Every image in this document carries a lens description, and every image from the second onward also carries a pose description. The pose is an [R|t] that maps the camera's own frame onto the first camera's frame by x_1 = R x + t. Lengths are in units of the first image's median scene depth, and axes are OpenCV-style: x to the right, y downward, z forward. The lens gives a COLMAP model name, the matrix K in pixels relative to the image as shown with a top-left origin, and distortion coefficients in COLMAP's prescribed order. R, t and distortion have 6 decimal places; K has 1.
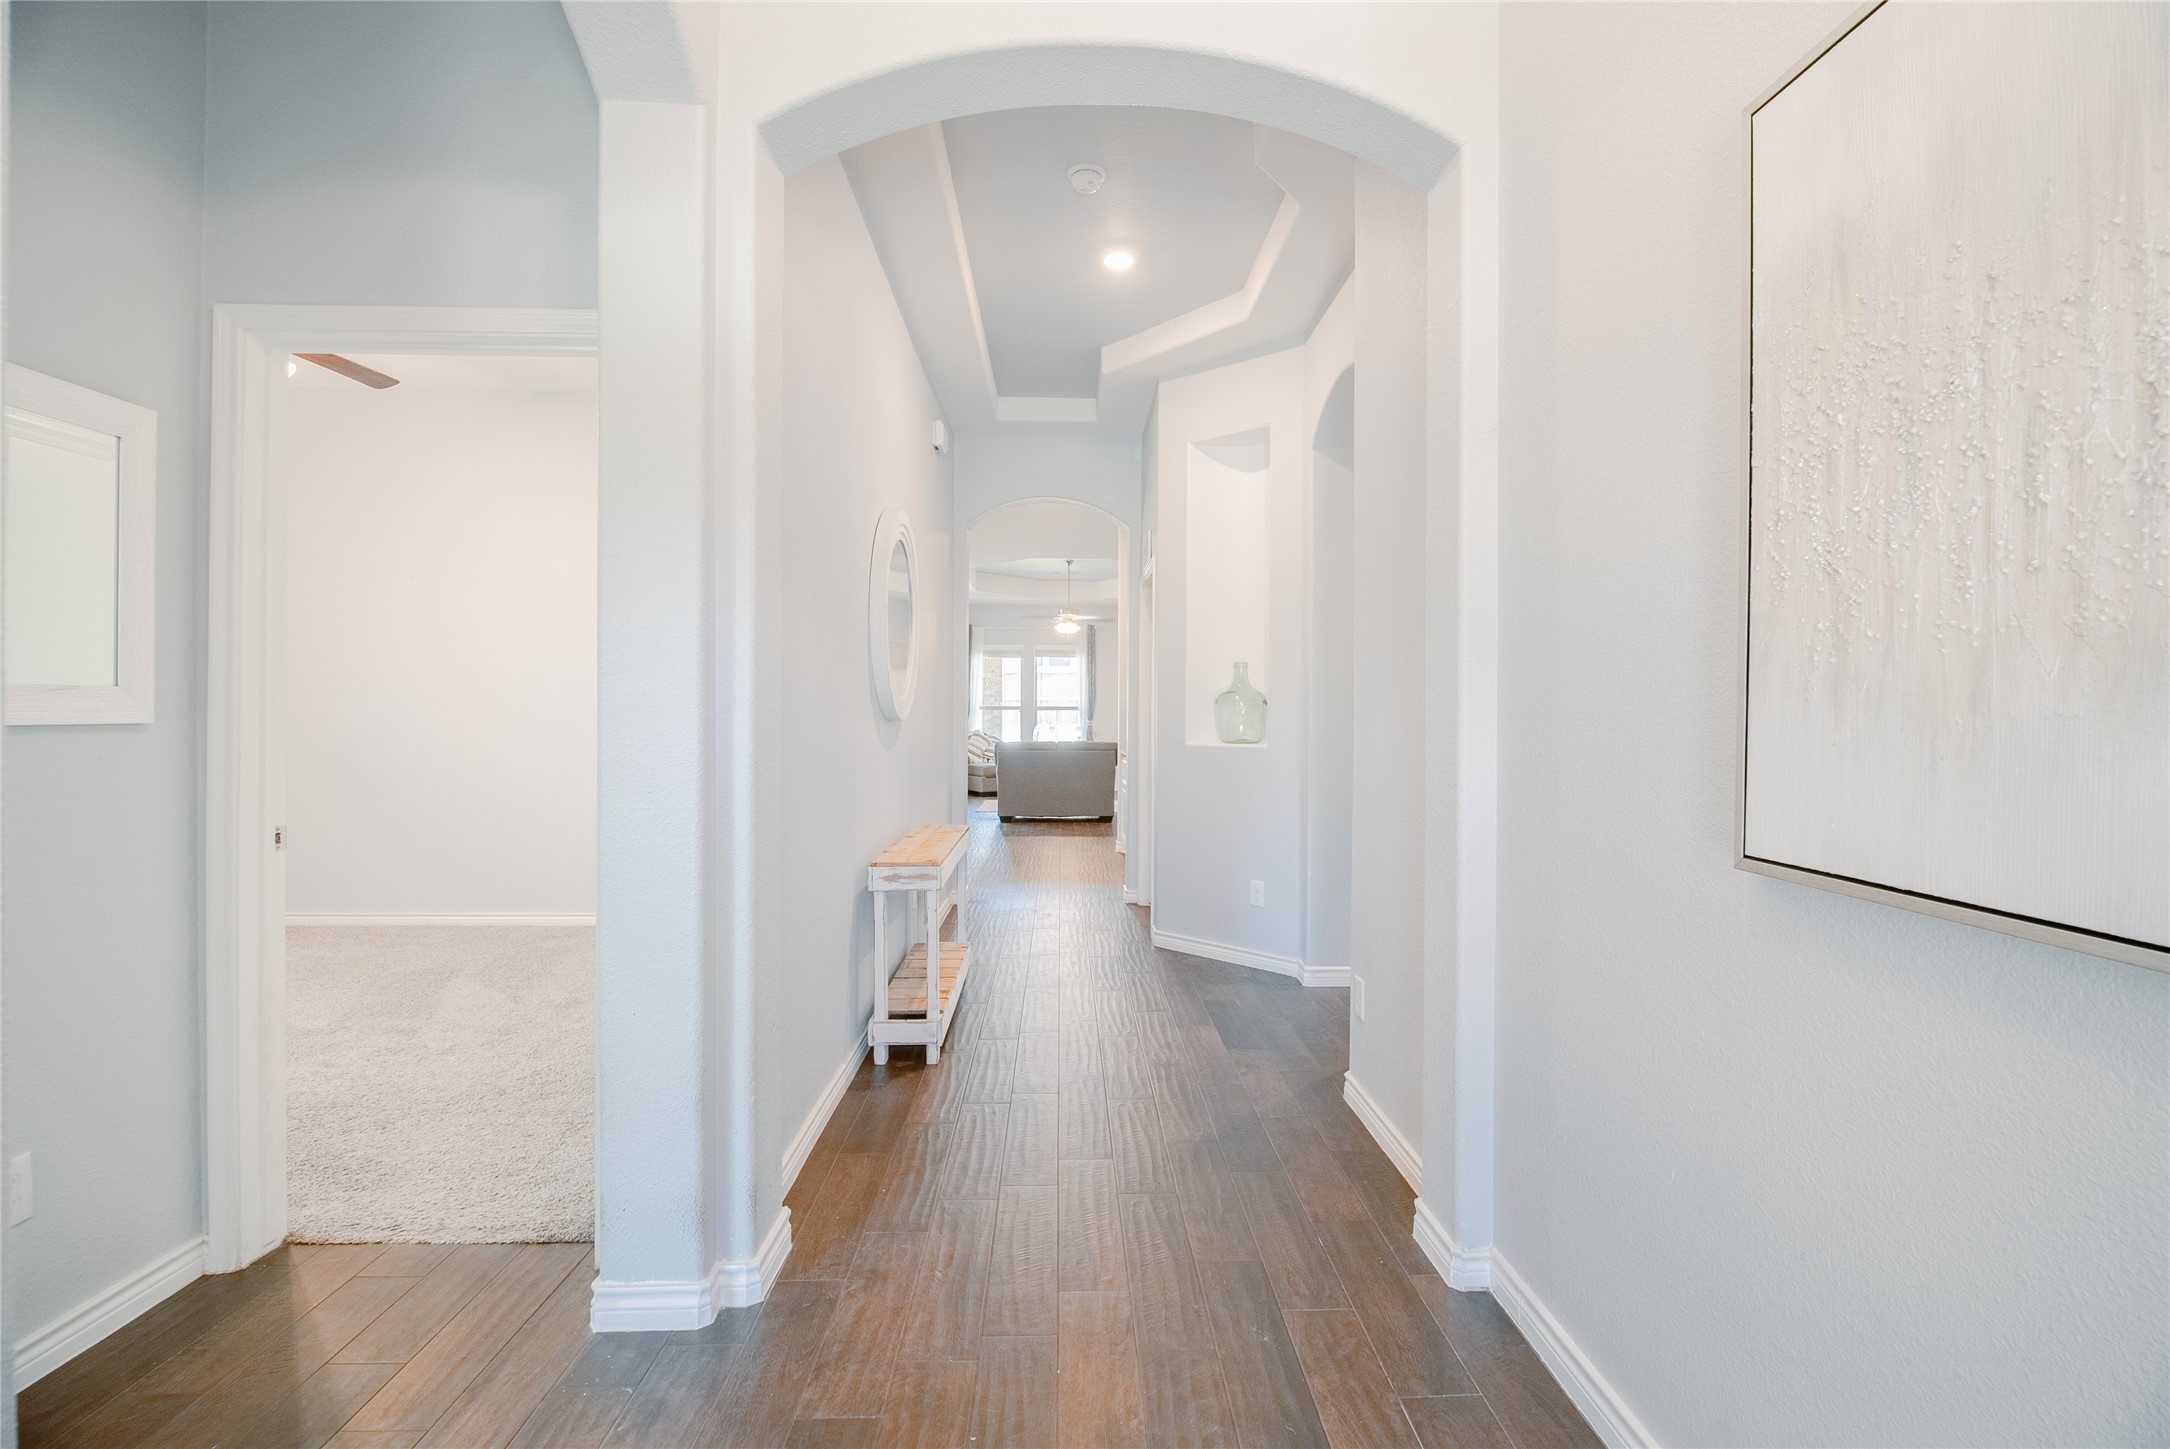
lens RADIAL K [[950.6, 0, 1088.5], [0, 950.6, 716.9], [0, 0, 1]] dist [-0.013786, -0.000907]
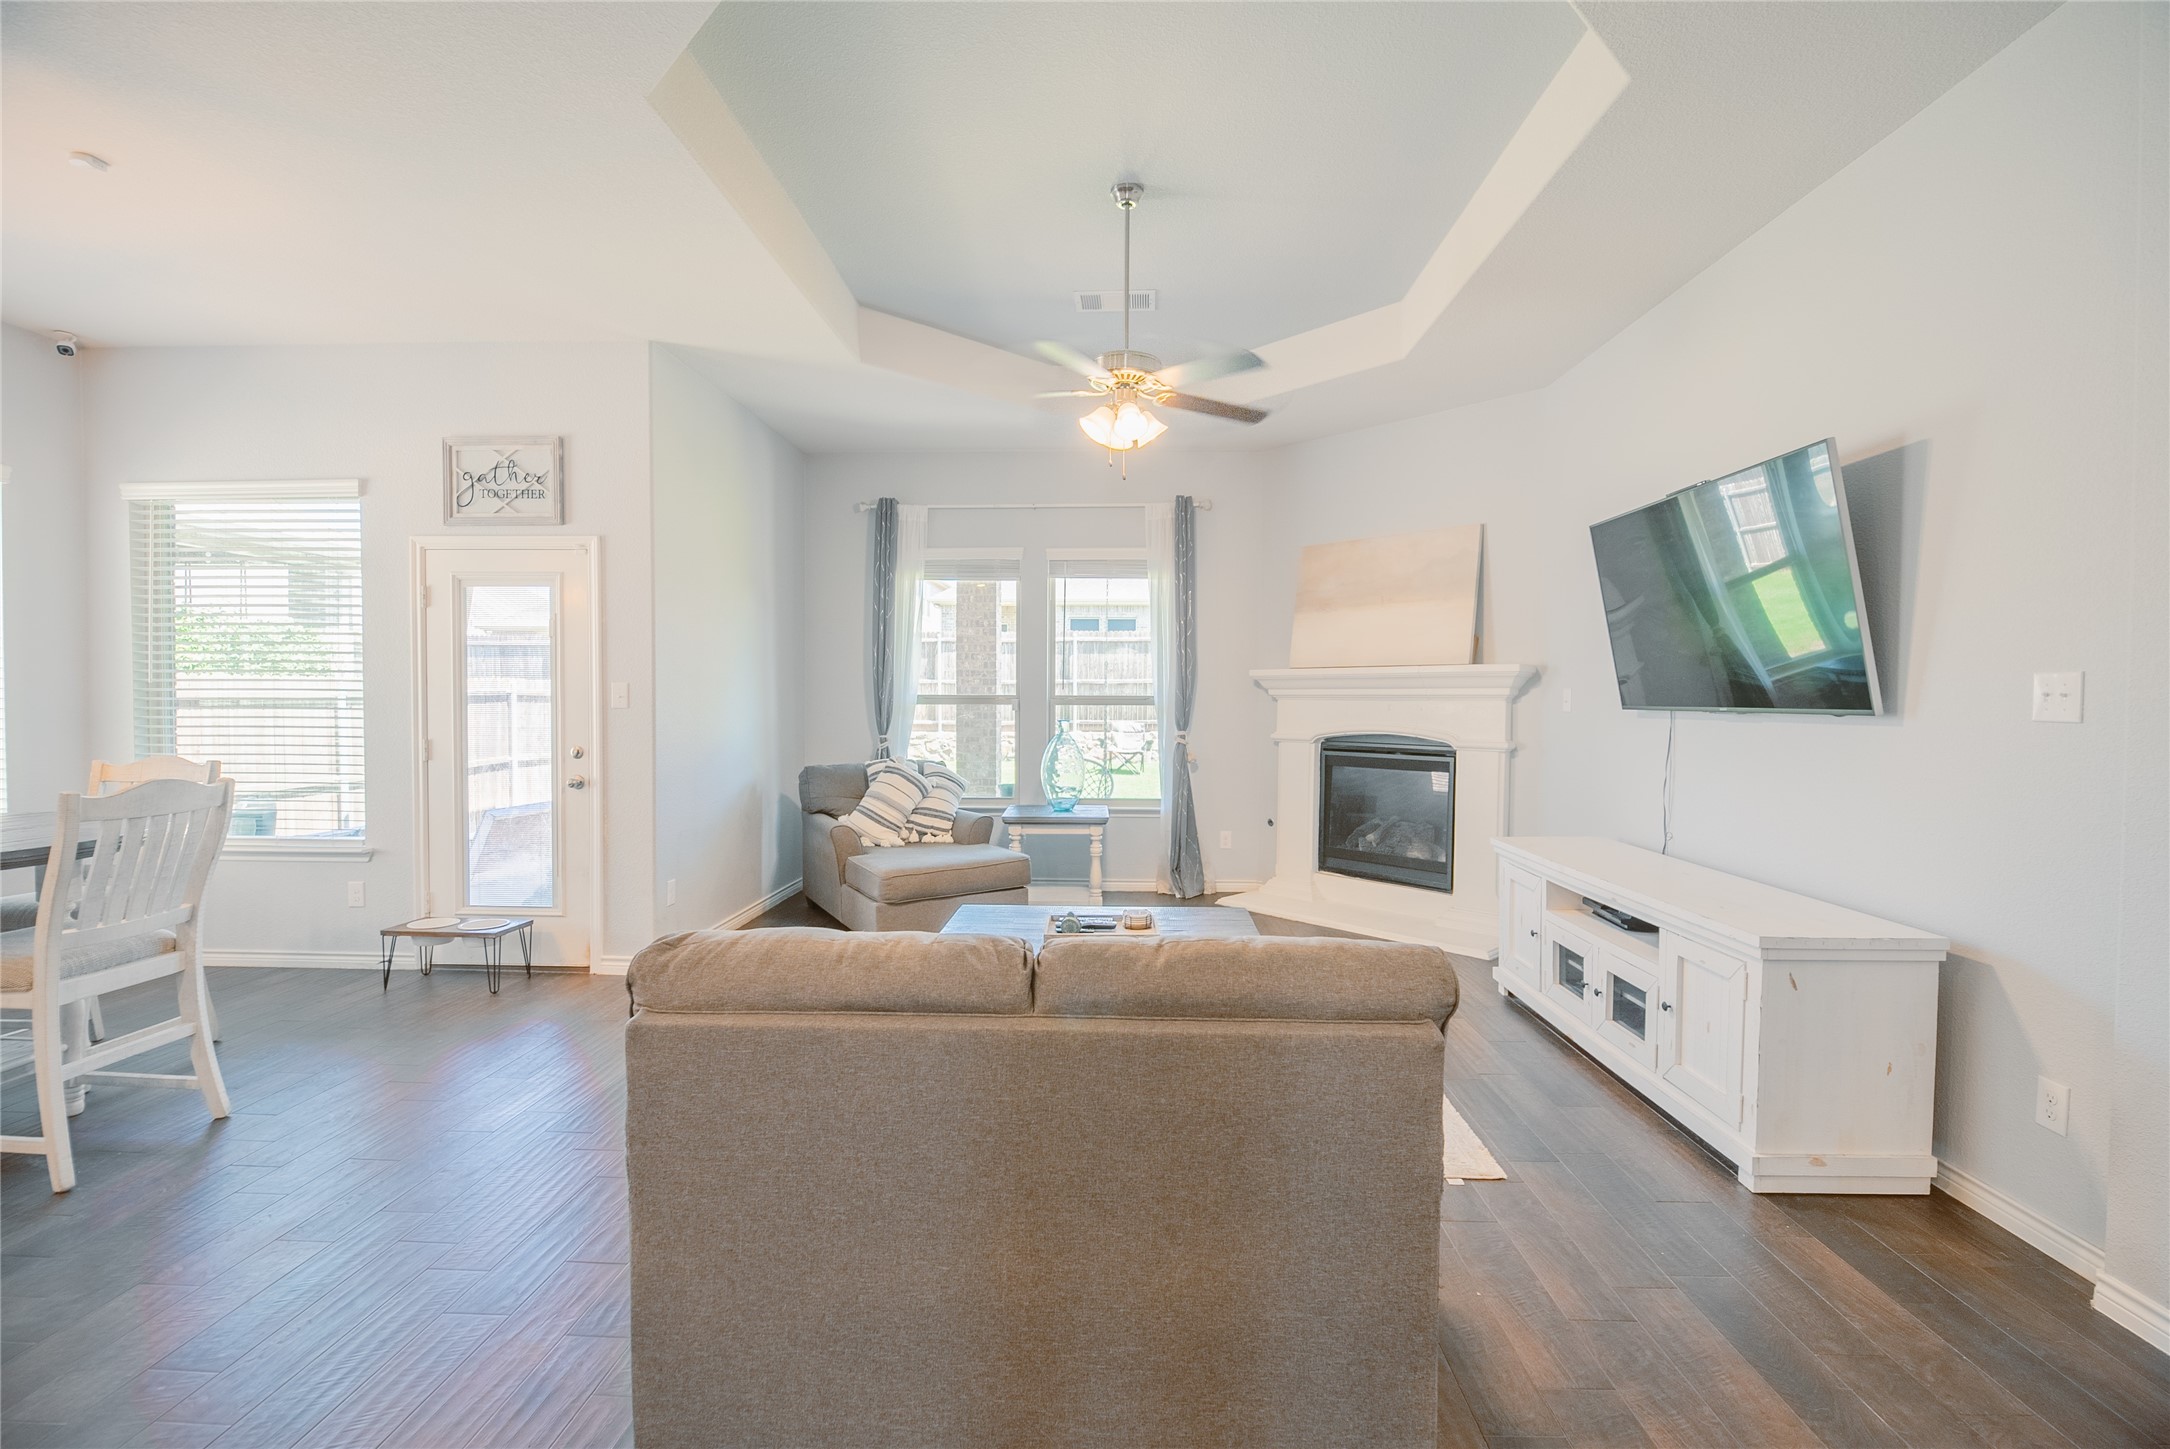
lens RADIAL K [[950.6, 0, 1086.2], [0, 950.6, 721.7], [0, 0, 1]] dist [-0.013786, -0.000907]
pose [[0.997743, 0.000314, -0.067144, -0.012263], [0.000729, 0.999880, 0.015501, -0.006264], [0.067141, -0.015515, 0.997623, 0.582027]]
